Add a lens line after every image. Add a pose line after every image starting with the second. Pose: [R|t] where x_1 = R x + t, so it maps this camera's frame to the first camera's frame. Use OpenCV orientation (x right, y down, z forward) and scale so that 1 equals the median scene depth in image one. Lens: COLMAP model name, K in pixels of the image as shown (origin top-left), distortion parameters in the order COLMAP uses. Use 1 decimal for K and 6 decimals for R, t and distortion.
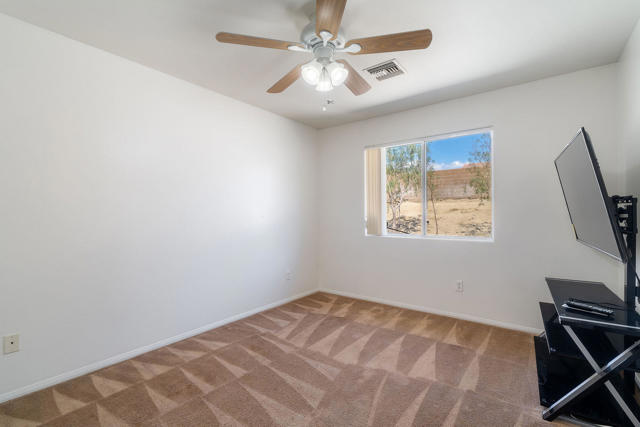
lens RADIAL K [[290.0, 0, 320.0], [0, 290.0, 213.3], [0, 0, 1]] dist [-0.007424, -0.001087]
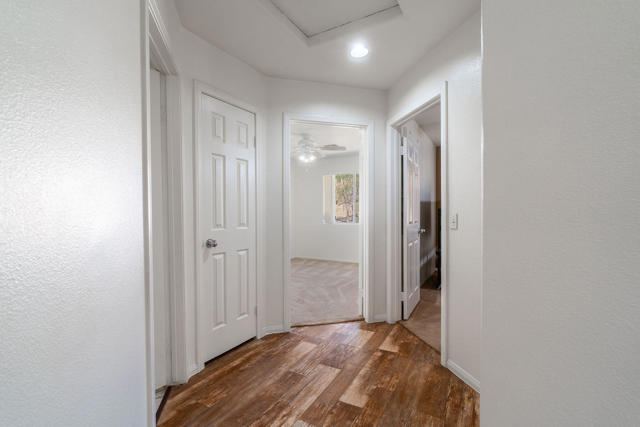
lens RADIAL K [[290.0, 0, 320.9], [0, 290.0, 212.5], [0, 0, 1]] dist [-0.007424, -0.001087]
pose [[0.990625, 0.003572, 0.136562, -0.107571], [-0.003857, 0.999991, 0.001825, 0.003901], [-0.136554, -0.002335, 0.990630, -0.797552]]
